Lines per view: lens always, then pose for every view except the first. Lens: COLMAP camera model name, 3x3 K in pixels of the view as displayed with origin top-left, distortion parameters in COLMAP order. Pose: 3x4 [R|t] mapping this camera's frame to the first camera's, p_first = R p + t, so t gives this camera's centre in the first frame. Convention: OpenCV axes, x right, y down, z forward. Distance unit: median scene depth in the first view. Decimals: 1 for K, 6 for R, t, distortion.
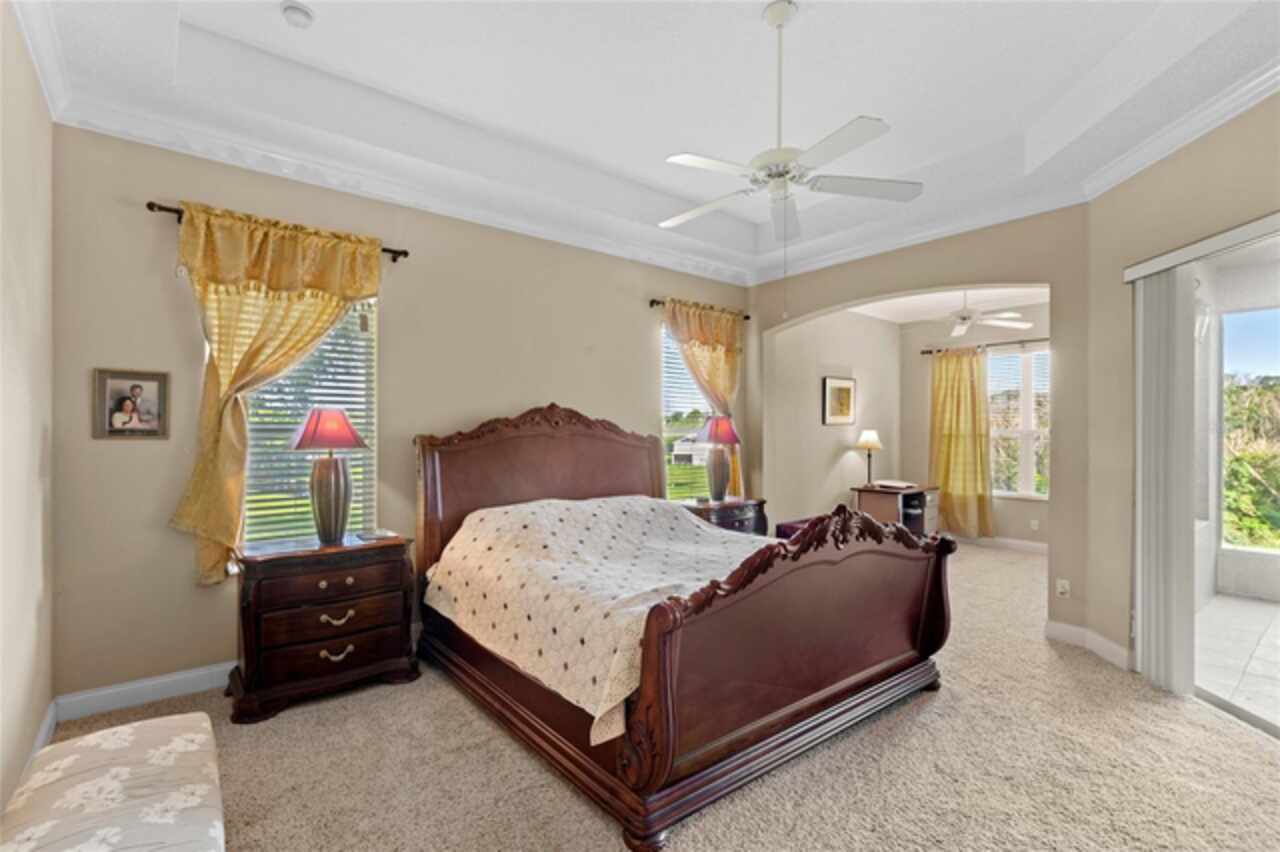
lens RADIAL K [[593.0, 0, 618.9], [0, 593.0, 435.0], [0, 0, 1]] dist [0.007177, -0.002248]
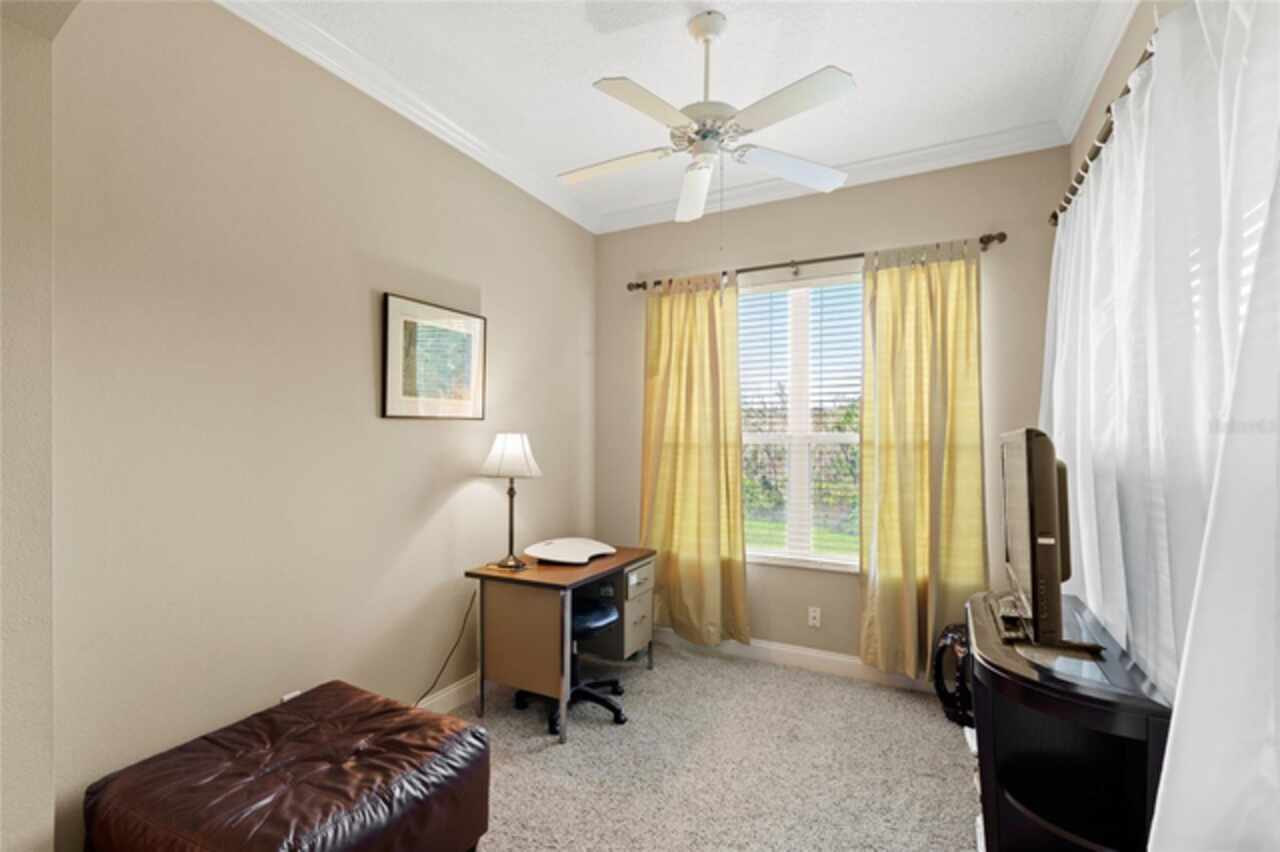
lens RADIAL K [[593.0, 0, 638.9], [0, 593.0, 427.6], [0, 0, 1]] dist [0.007177, -0.002248]
pose [[0.905933, 0.012475, 0.423238, 0.318765], [-0.004568, 0.999796, -0.019692, -0.004179], [-0.423397, 0.015906, 0.905804, 0.560696]]
